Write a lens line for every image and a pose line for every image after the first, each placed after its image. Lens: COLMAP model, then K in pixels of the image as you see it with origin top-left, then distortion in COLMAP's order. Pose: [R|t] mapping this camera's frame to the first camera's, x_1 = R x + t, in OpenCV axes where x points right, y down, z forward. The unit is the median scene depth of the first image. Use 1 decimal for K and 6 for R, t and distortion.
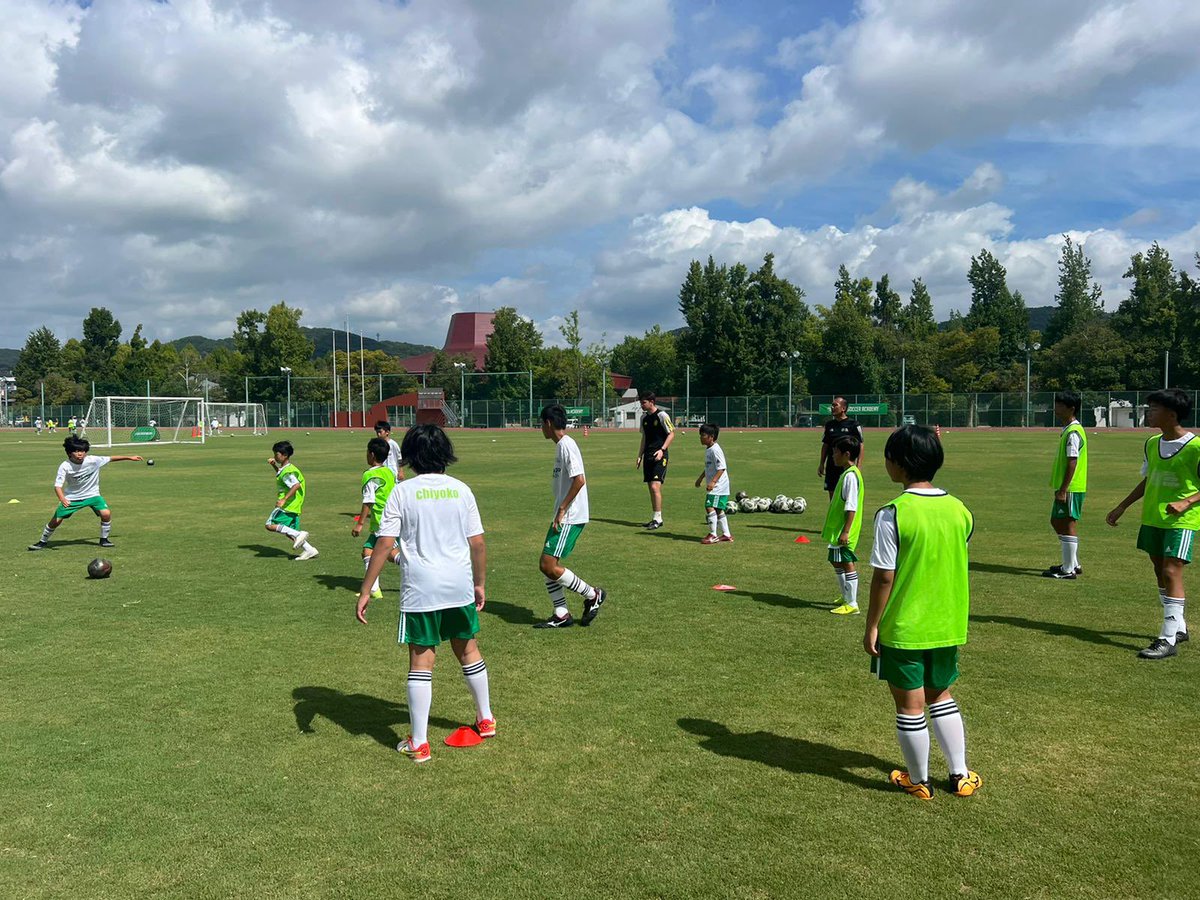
lens RADIAL K [[892.0, 0, 600.6], [0, 892.0, 451.4], [0, 0, 1]] dist [0.004941, 0.000583]
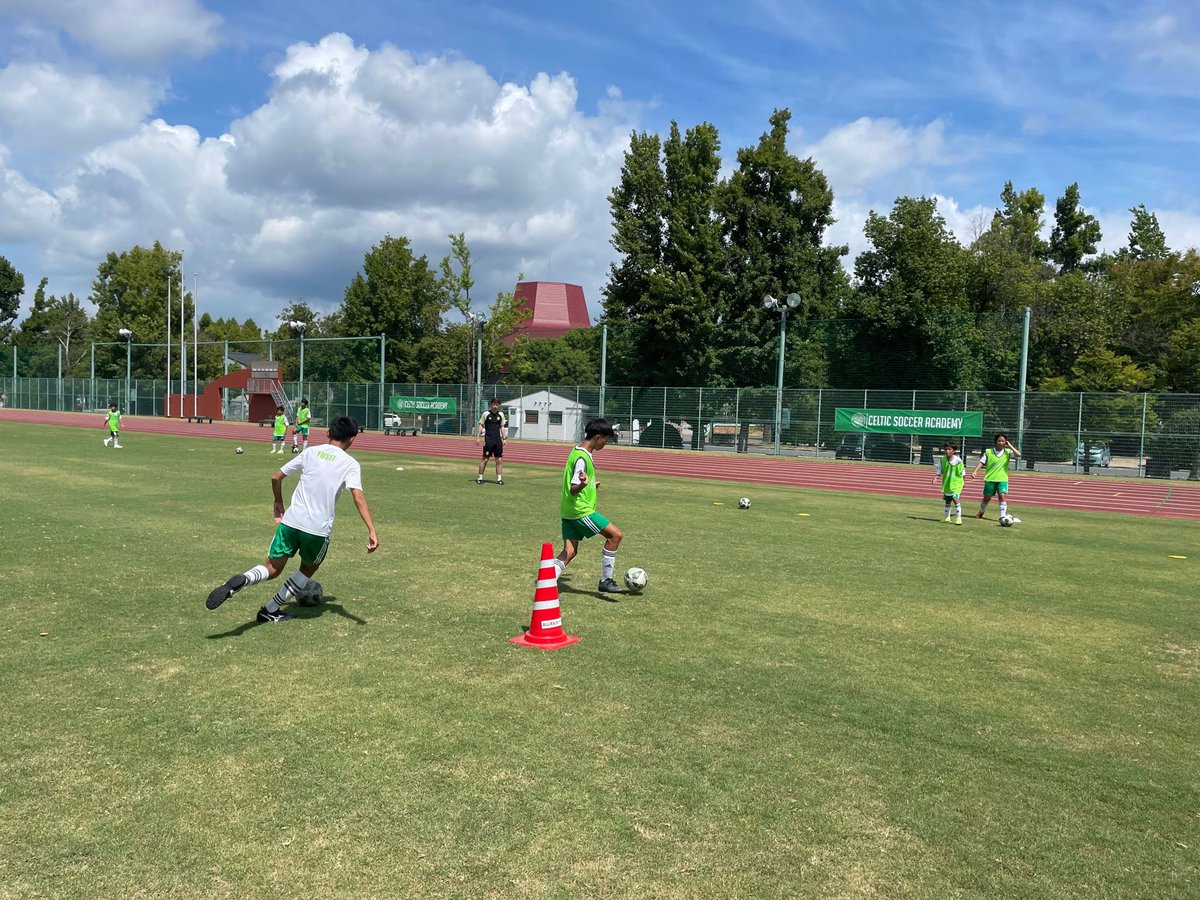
lens RADIAL K [[892.0, 0, 599.4], [0, 892.0, 450.0], [0, 0, 1]] dist [0.004941, 0.000583]
pose [[0.963555, 0.053646, -0.262075, 0.231617], [-0.055318, 0.998468, 0.001000, -0.022901], [0.261727, 0.013534, 0.965047, 0.481093]]
